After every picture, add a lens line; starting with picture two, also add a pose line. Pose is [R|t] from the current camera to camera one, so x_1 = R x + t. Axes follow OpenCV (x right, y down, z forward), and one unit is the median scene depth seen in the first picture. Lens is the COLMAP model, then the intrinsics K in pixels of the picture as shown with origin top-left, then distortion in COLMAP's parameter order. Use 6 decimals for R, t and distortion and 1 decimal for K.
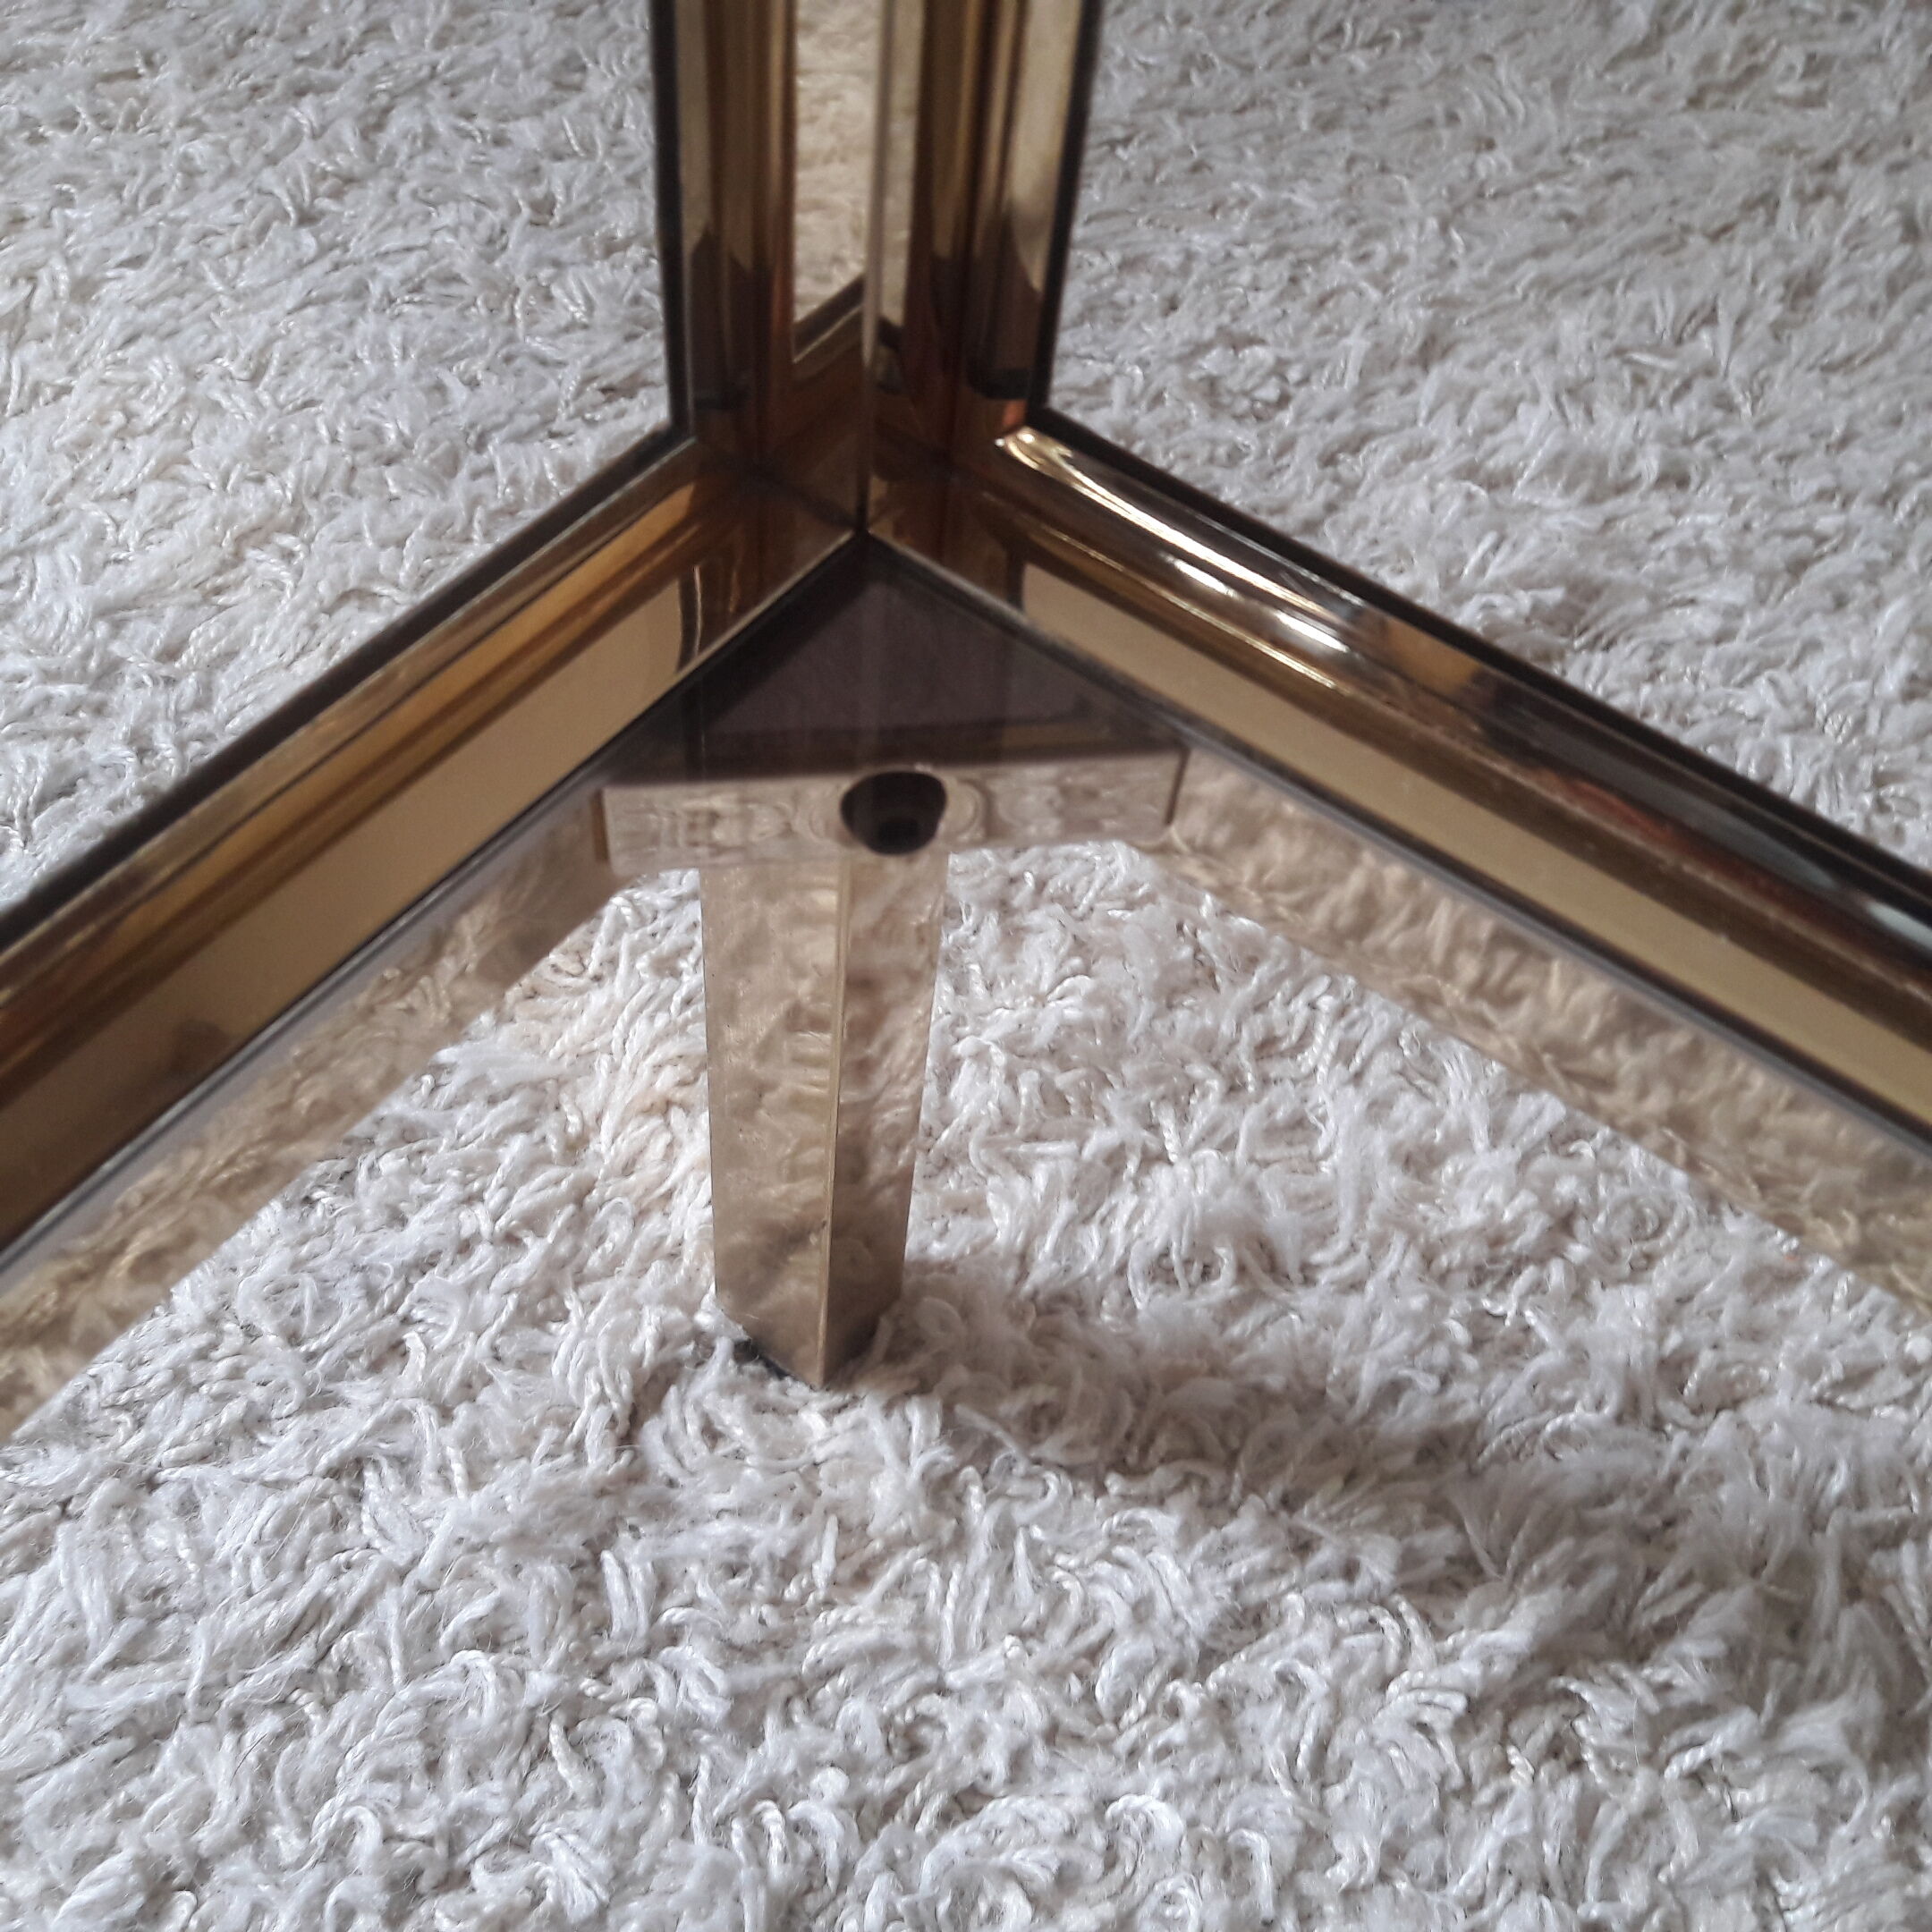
lens RADIAL K [[2114.0, 0, 966.3], [0, 2114.0, 969.0], [0, 0, 1]] dist [-0.009811, 0.000000]
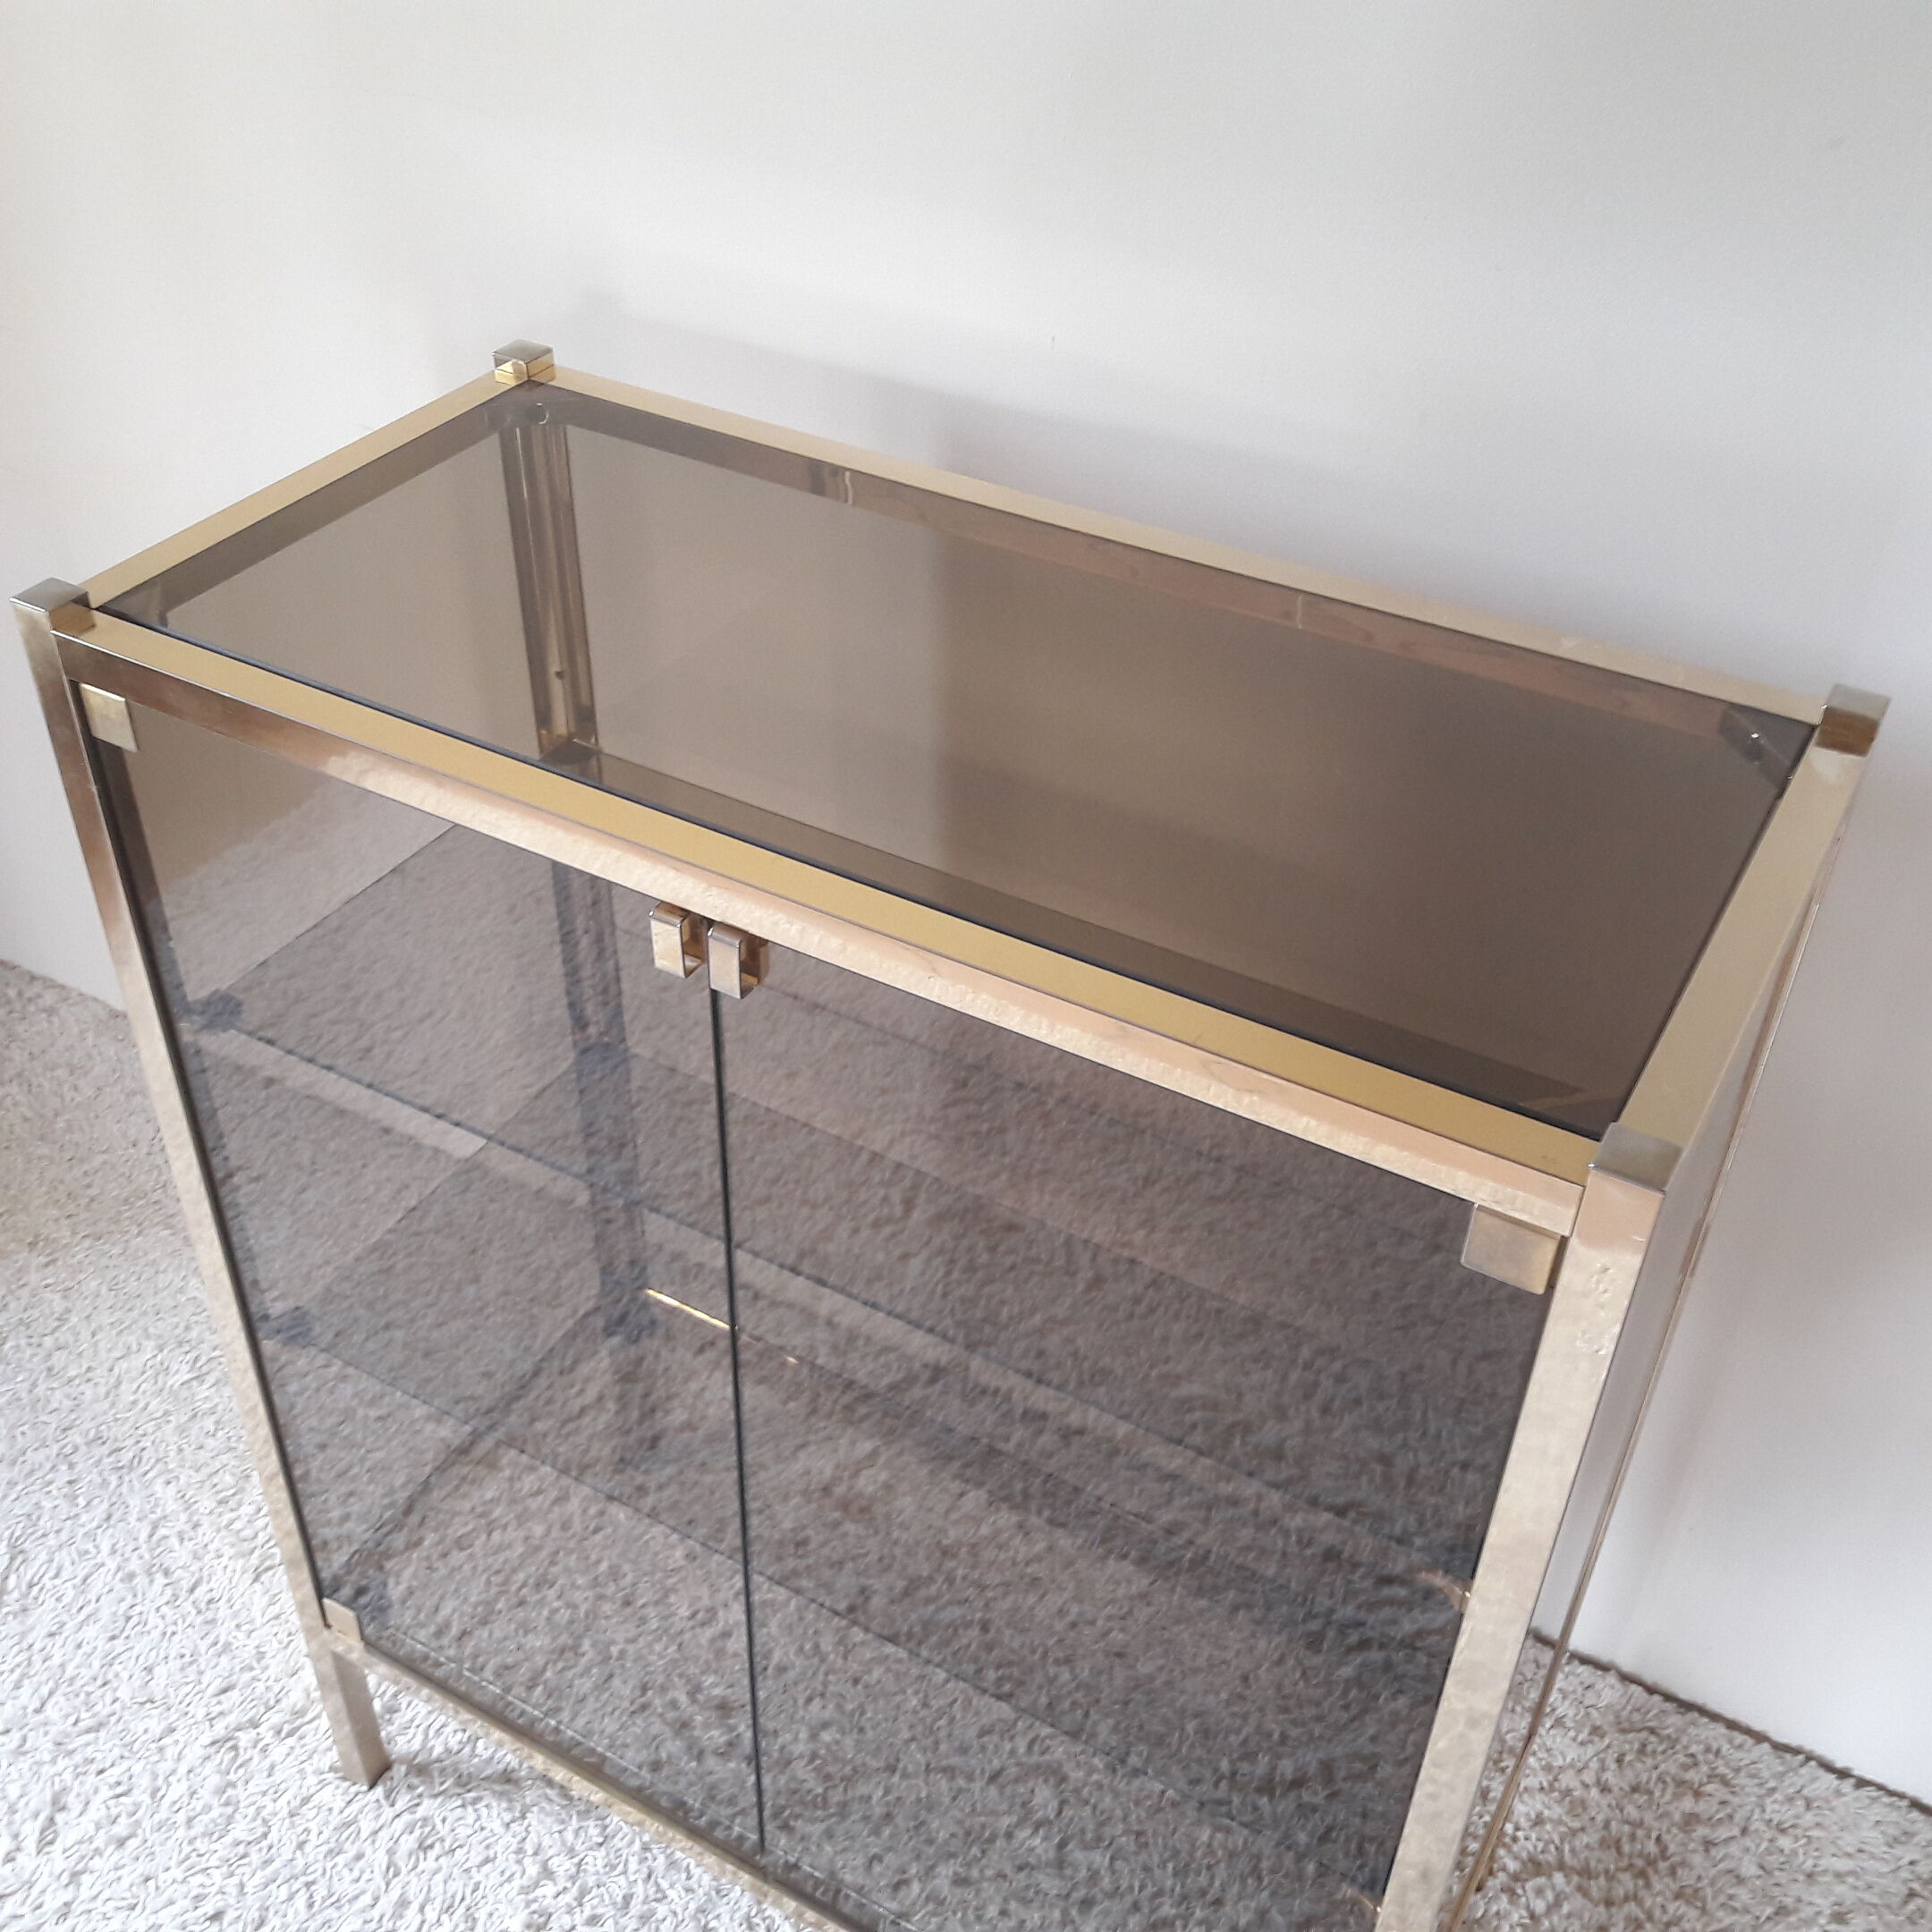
lens RADIAL K [[2114.0, 0, 966.9], [0, 2114.0, 964.8], [0, 0, 1]] dist [-0.009811, 0.000000]
pose [[0.990172, -0.110093, 0.086245, 1.539516], [0.128288, 0.960568, -0.246681, 0.054447], [-0.055686, 0.255321, 0.965251, -3.731243]]
